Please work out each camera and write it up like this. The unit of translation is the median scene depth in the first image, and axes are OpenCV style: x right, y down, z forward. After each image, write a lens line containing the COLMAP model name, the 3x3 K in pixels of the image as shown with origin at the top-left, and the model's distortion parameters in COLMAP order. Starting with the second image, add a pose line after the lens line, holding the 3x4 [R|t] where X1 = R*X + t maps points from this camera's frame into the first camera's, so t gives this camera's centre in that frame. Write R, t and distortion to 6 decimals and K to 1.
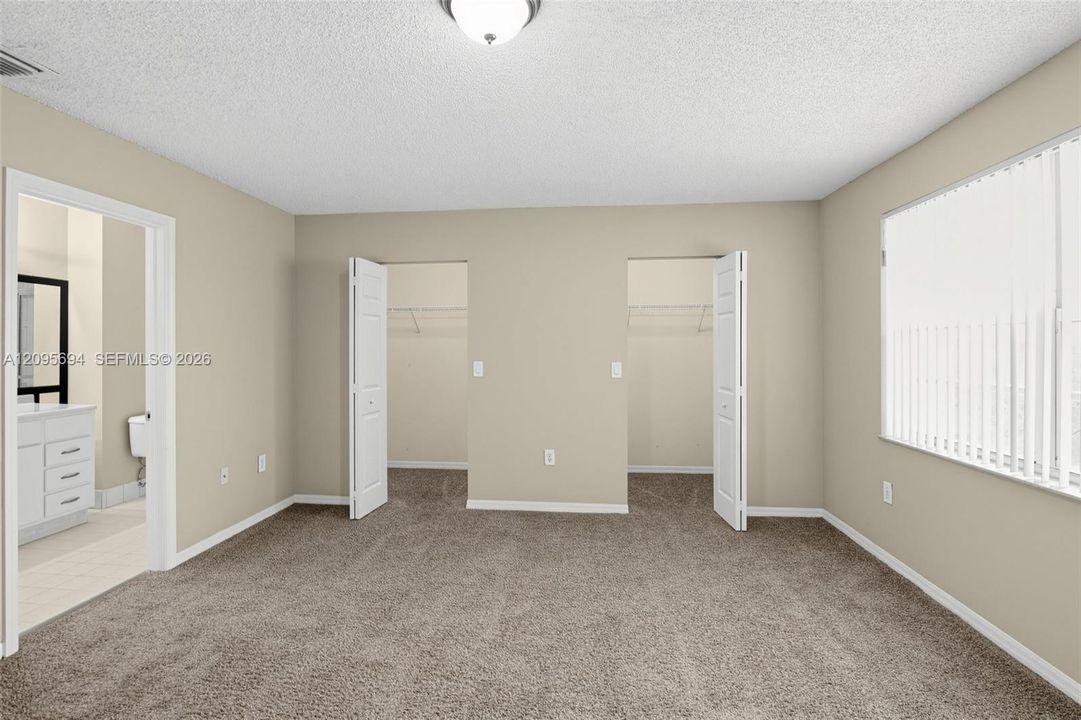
lens RADIAL K [[501.1, 0, 540.5], [0, 501.1, 360.0], [0, 0, 1]] dist [-0.042850, 0.011169]
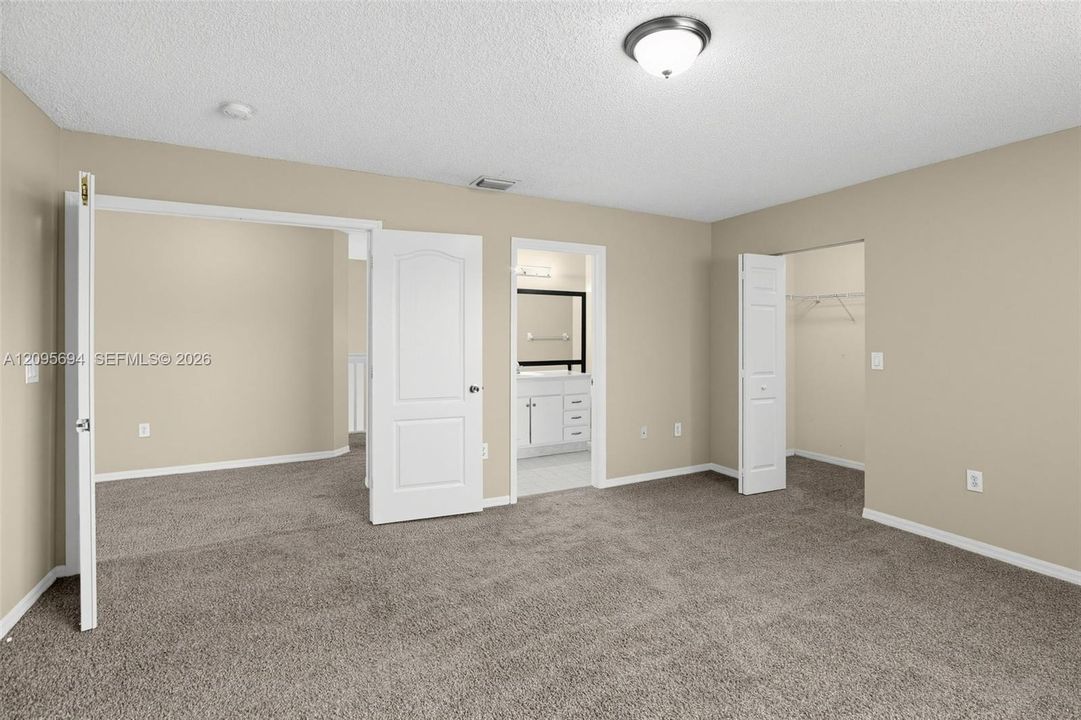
lens RADIAL K [[492.6, 0, 540.5], [0, 492.6, 349.9], [0, 0, 1]] dist [-0.020100, 0.000492]
pose [[0.535621, 0.024482, -0.844104, 0.289196], [-0.024560, 0.999608, 0.013408, 0.001617], [0.844101, 0.013550, 0.536012, 0.046634]]
